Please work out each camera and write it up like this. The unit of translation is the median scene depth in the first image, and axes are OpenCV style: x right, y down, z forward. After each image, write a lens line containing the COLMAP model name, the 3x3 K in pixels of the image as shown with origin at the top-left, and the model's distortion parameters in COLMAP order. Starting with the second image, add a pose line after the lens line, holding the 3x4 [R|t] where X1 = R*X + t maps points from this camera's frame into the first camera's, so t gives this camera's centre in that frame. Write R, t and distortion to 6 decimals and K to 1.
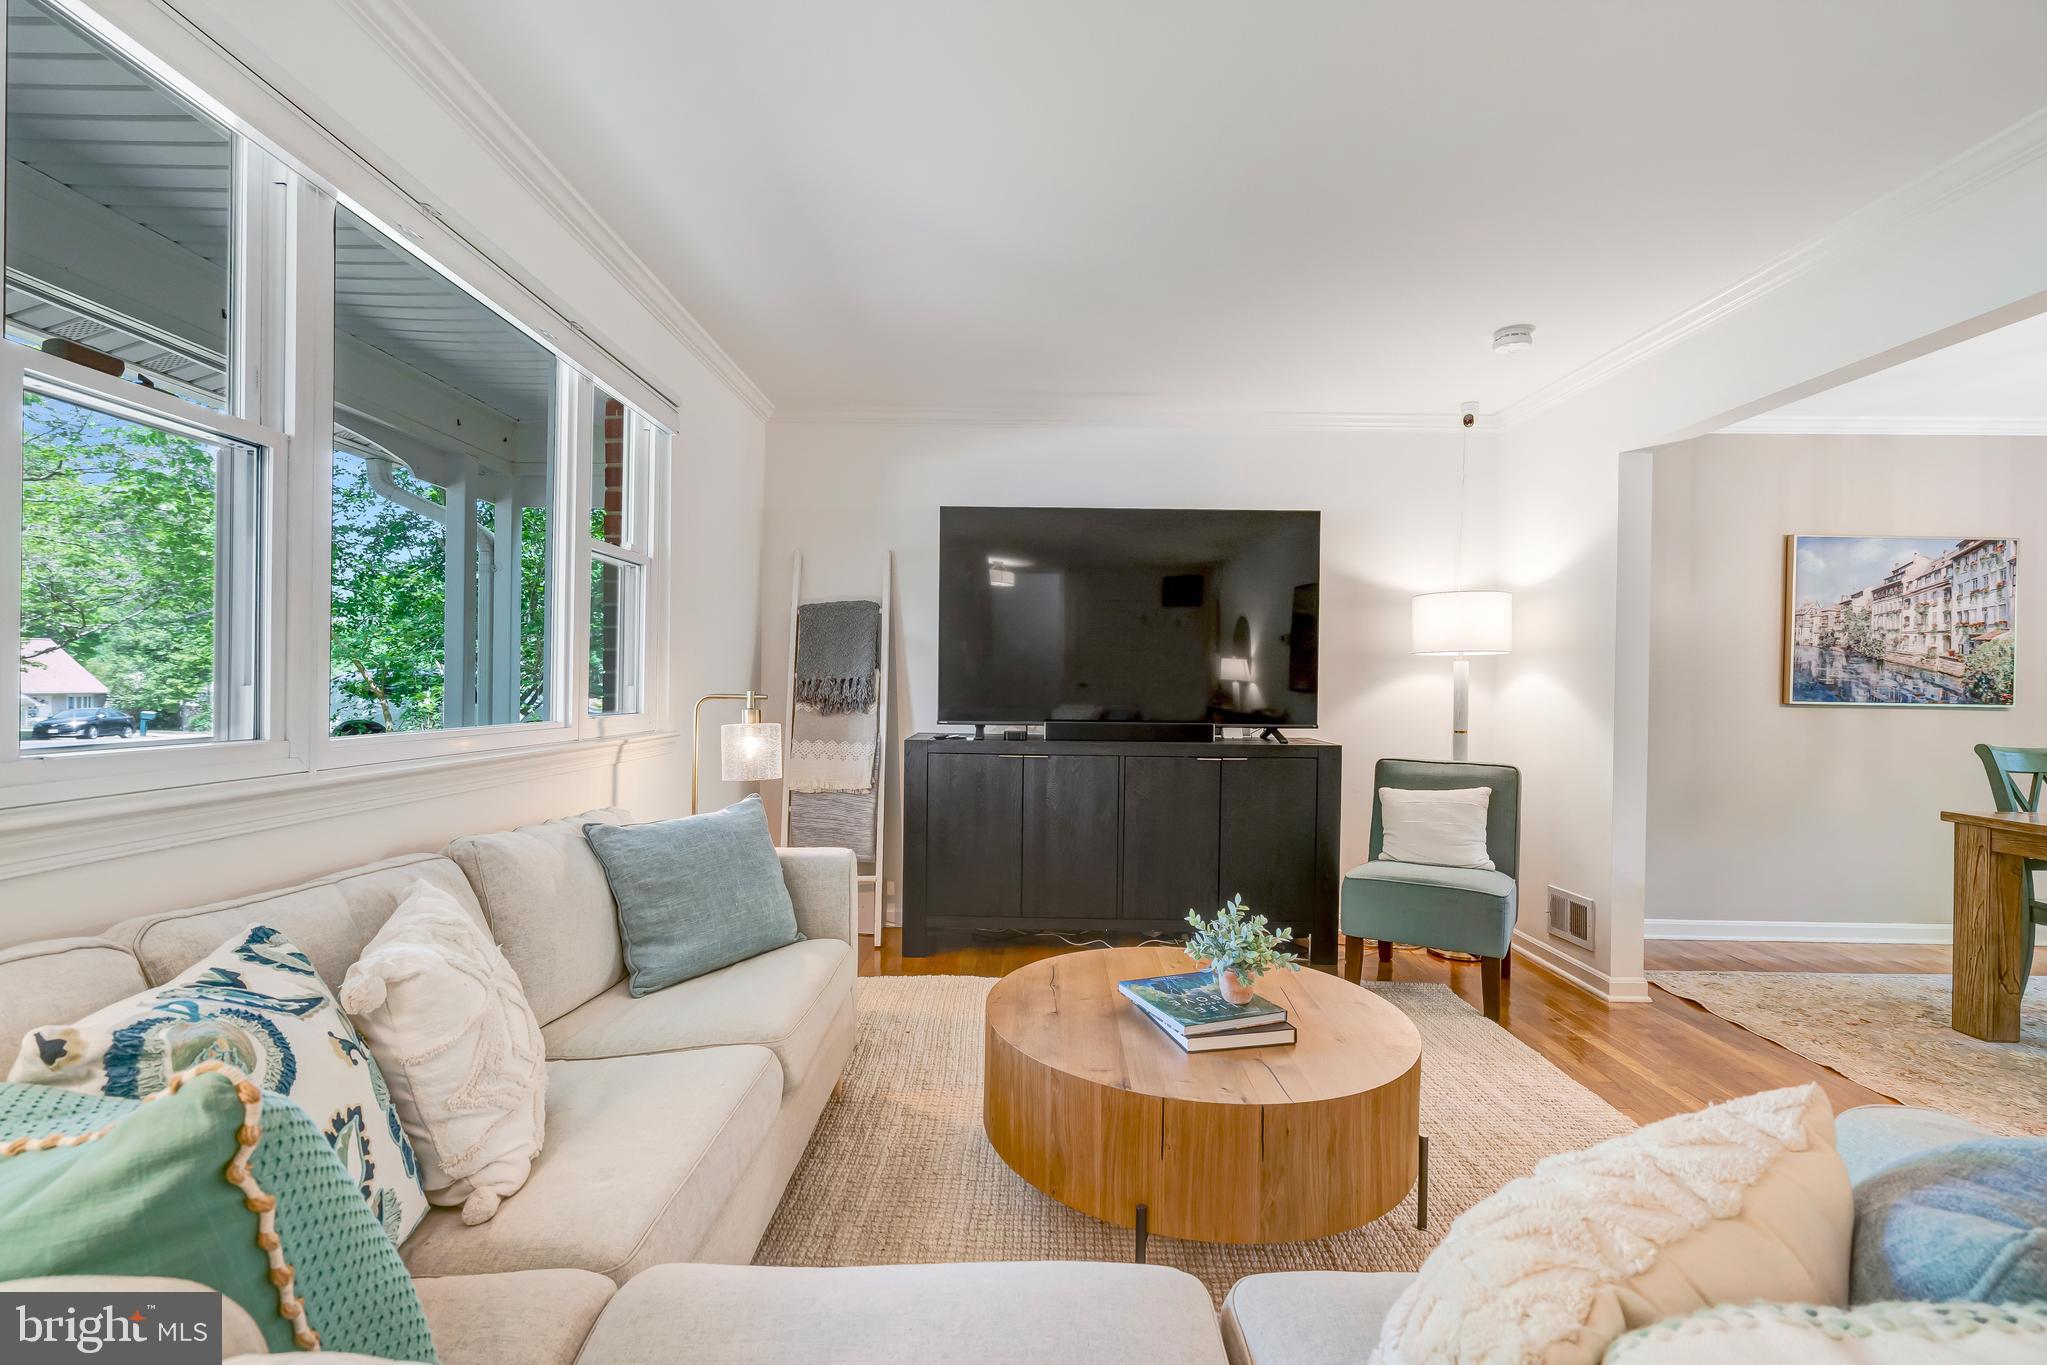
lens RADIAL K [[951.5, 0, 1042.7], [0, 951.5, 696.7], [0, 0, 1]] dist [-0.009984, 0.004032]
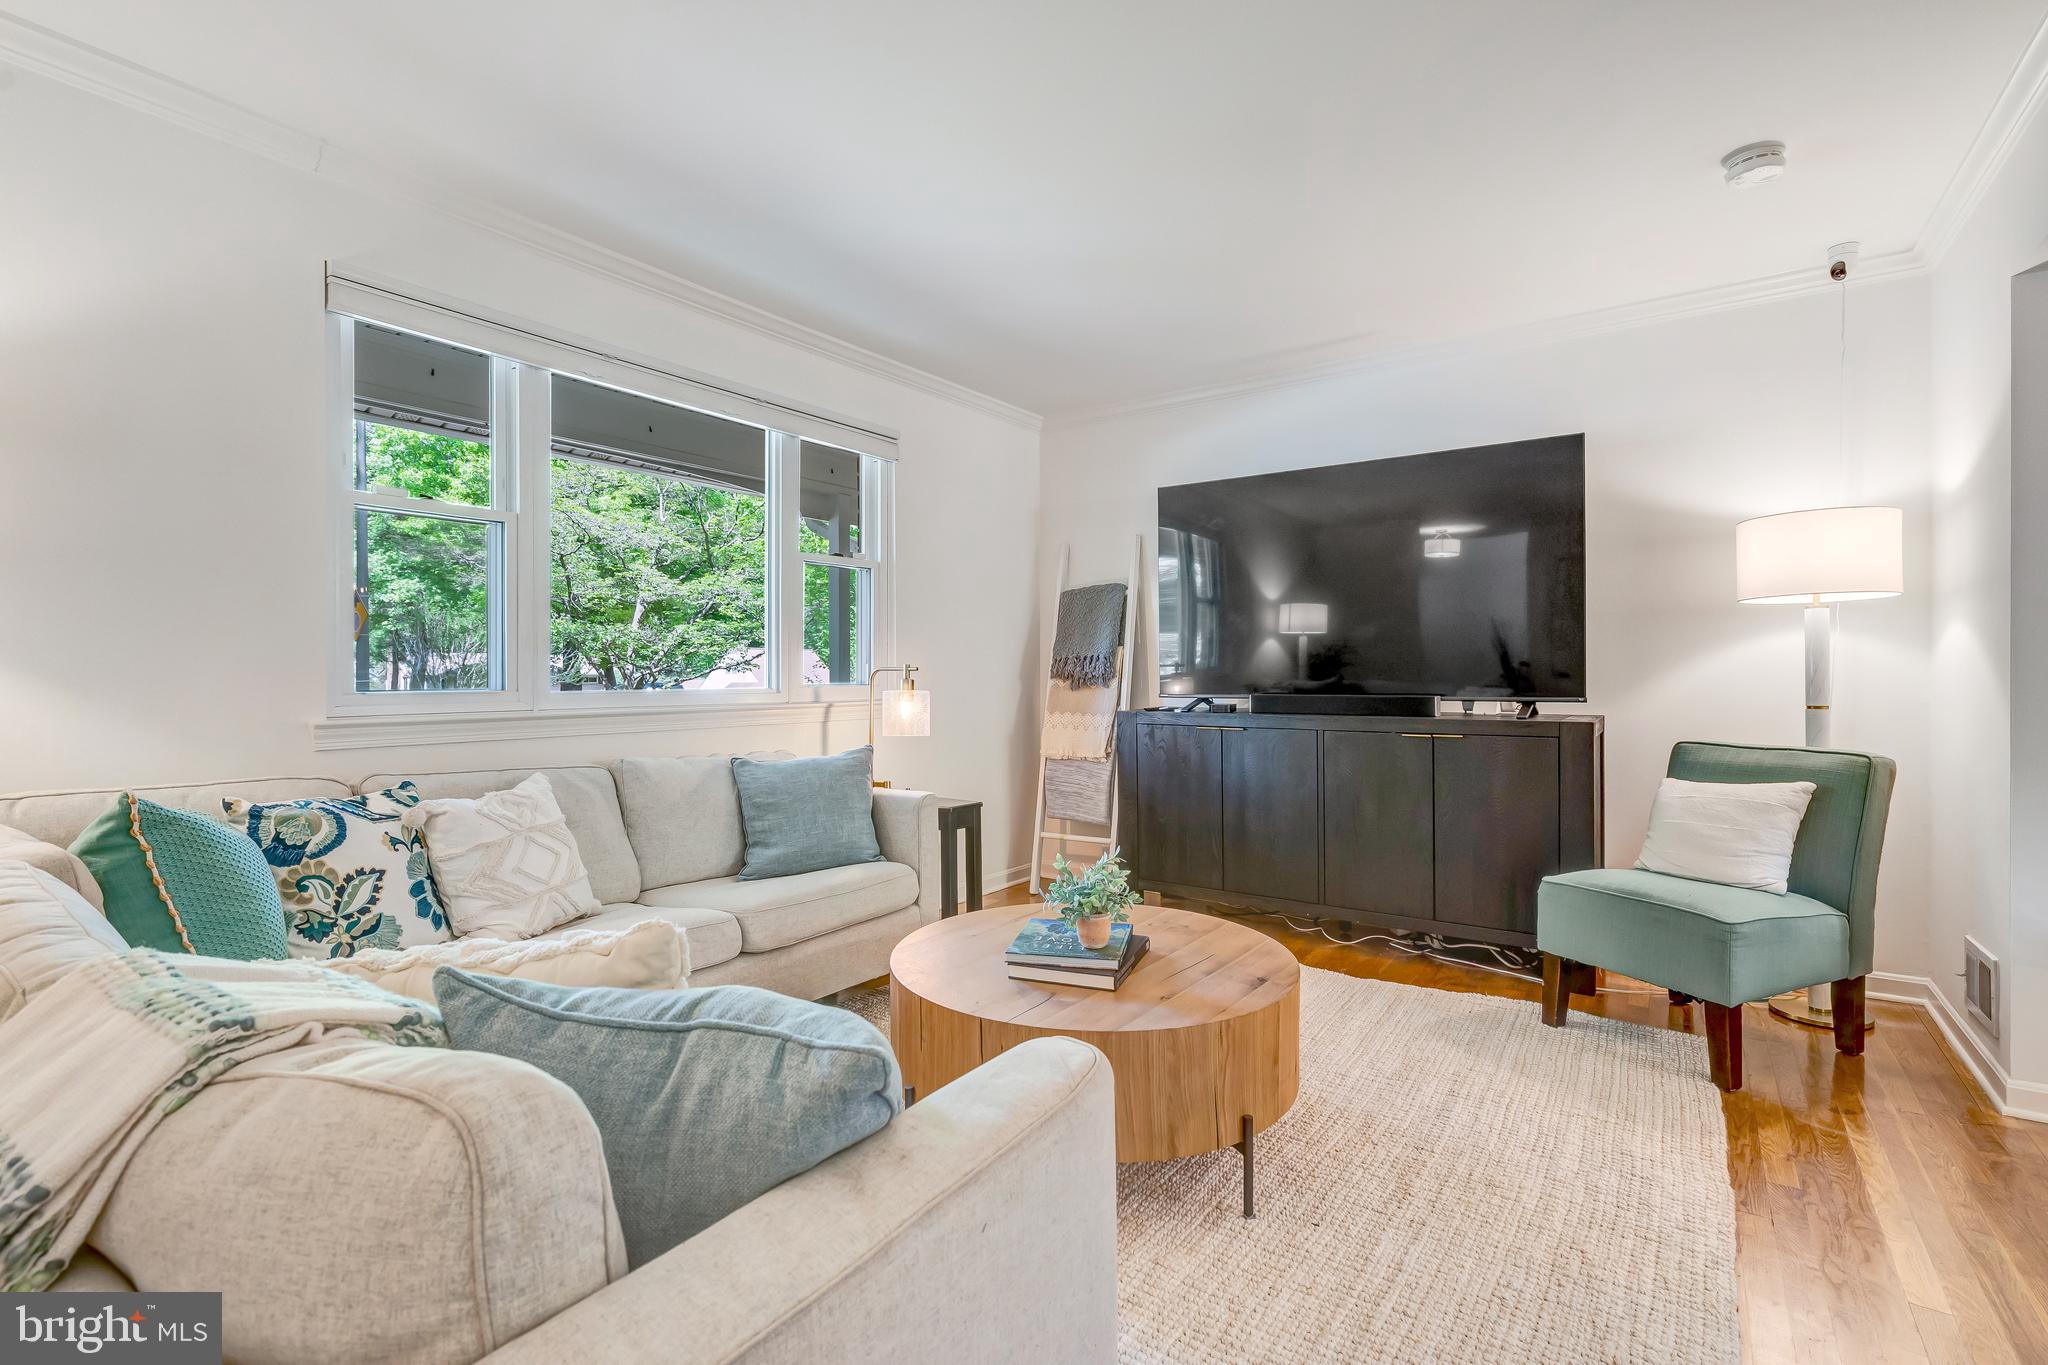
lens RADIAL K [[952.0, 0, 969.2], [0, 952.0, 682.6], [0, 0, 1]] dist [-0.009984, 0.004032]
pose [[0.805626, -0.009091, -0.592355, 0.343100], [0.005885, 0.999956, -0.007343, 0.019341], [0.592396, 0.002430, 0.805643, 0.040138]]
